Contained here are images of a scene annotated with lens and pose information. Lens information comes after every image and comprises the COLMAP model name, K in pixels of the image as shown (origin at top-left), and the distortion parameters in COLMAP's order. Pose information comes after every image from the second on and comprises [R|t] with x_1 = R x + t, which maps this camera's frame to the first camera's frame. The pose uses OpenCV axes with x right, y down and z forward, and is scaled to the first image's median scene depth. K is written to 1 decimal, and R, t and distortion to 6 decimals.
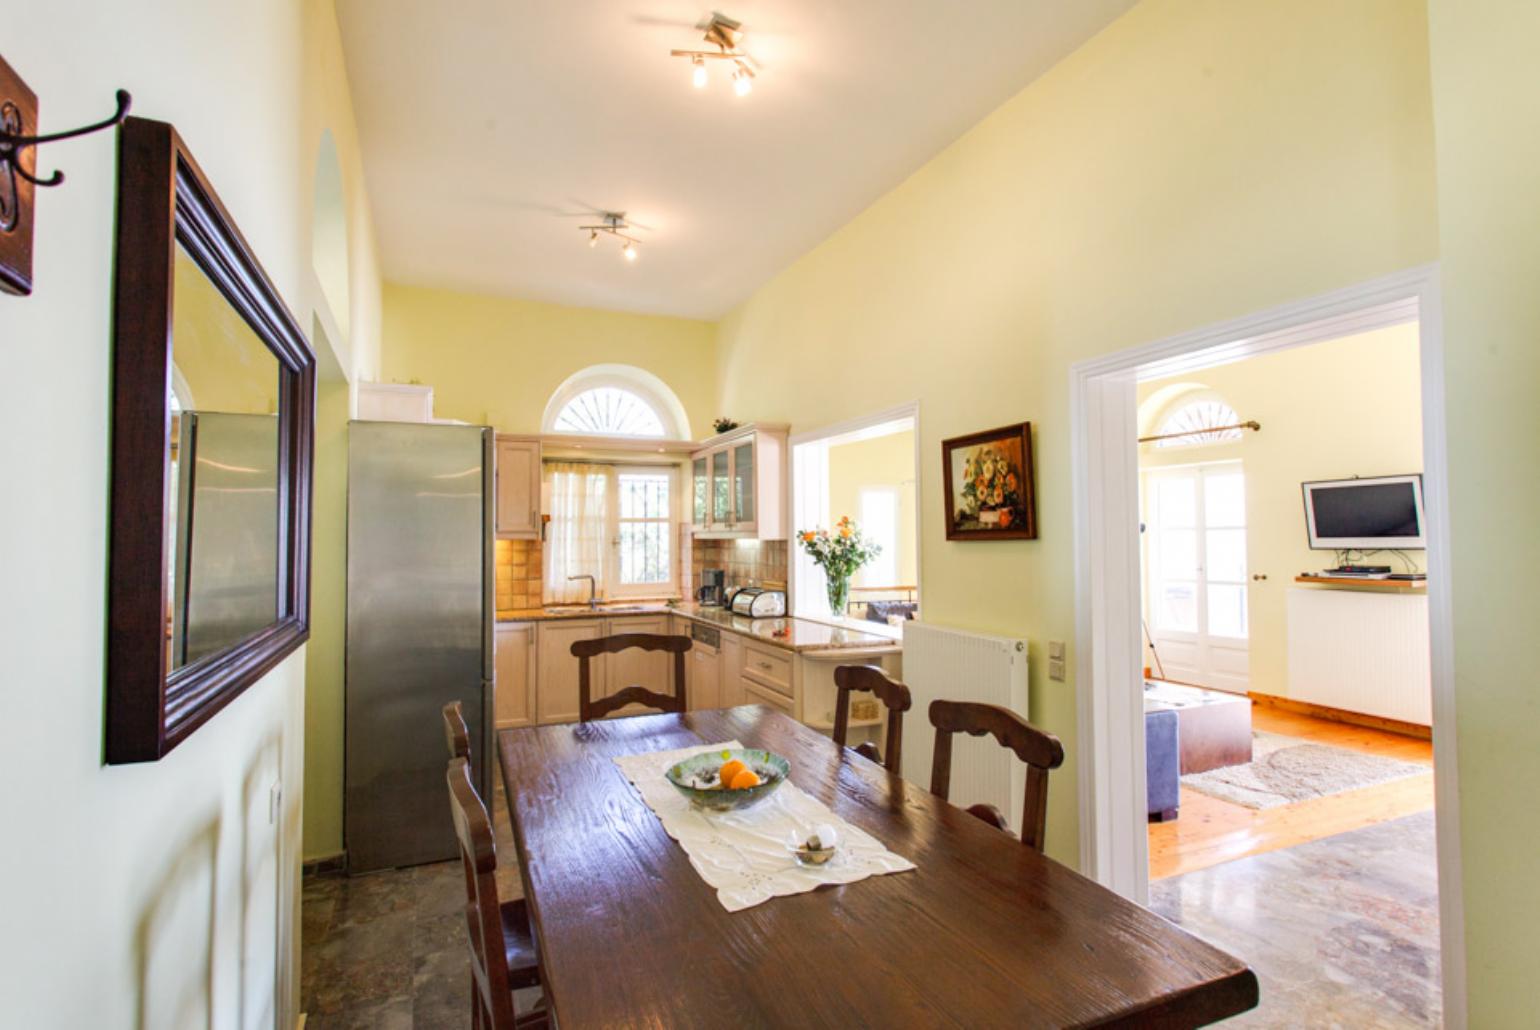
lens RADIAL K [[728.2, 0, 770.0], [0, 728.2, 515.0], [0, 0, 1]] dist [0.003027, 0.000374]
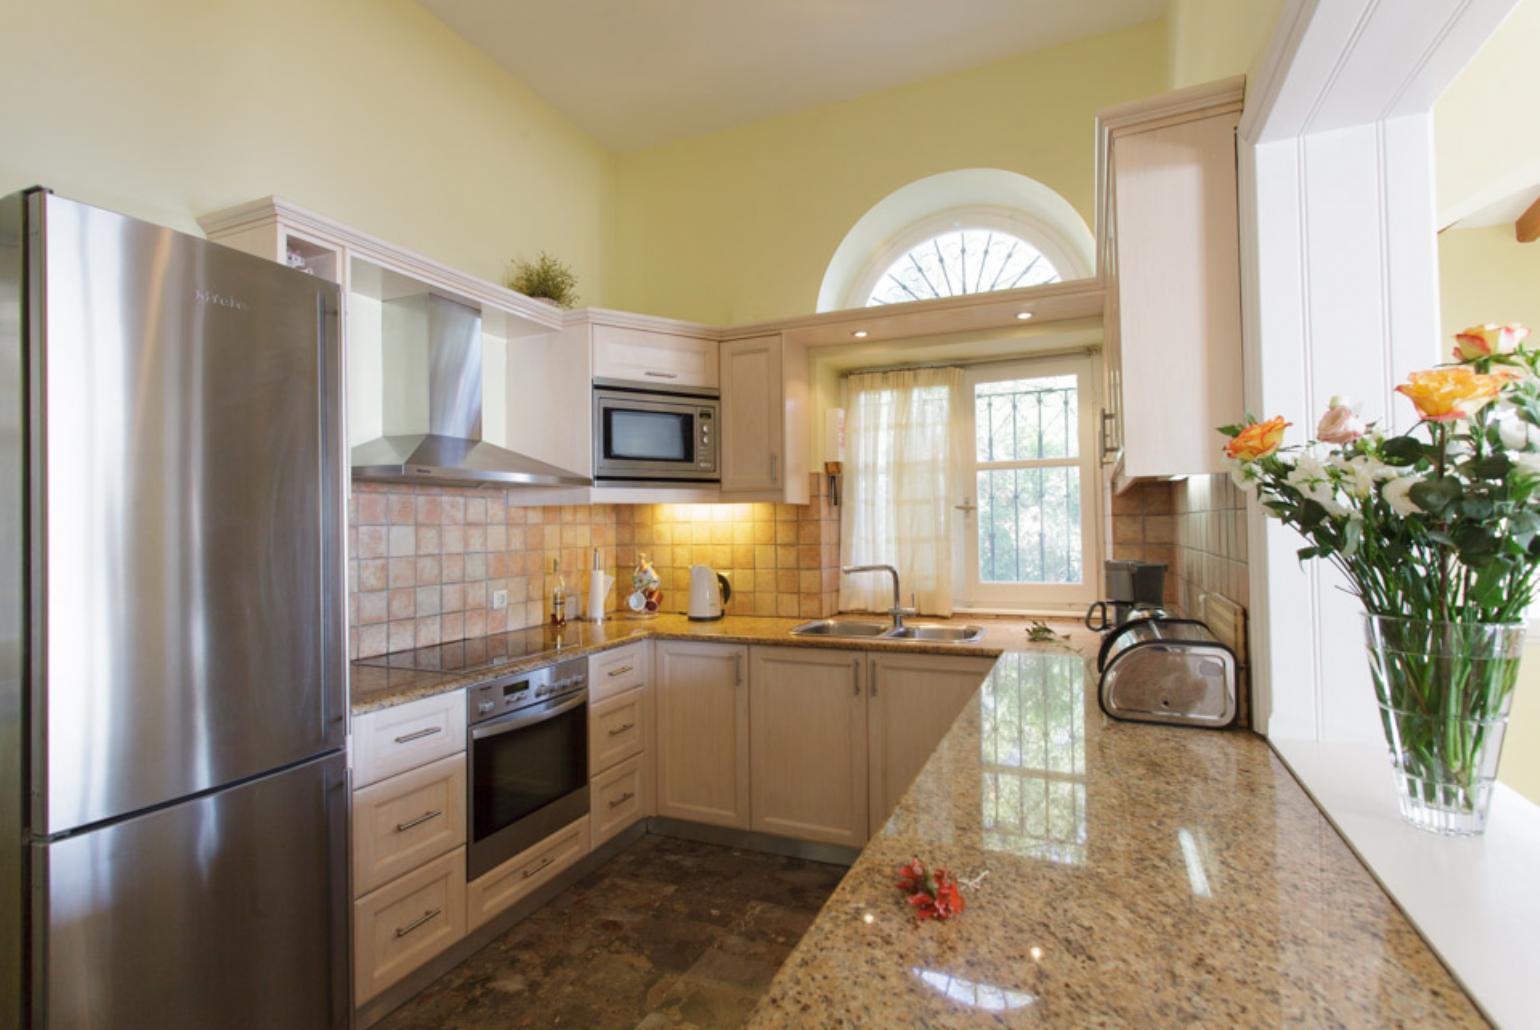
lens RADIAL K [[728.2, 0, 770.0], [0, 728.2, 515.0], [0, 0, 1]] dist [0.003027, 0.000374]
pose [[0.686466, -0.013893, -0.727029, 0.092840], [0.030845, 0.999474, 0.010024, 0.036439], [0.726508, -0.029307, 0.686533, 0.566417]]
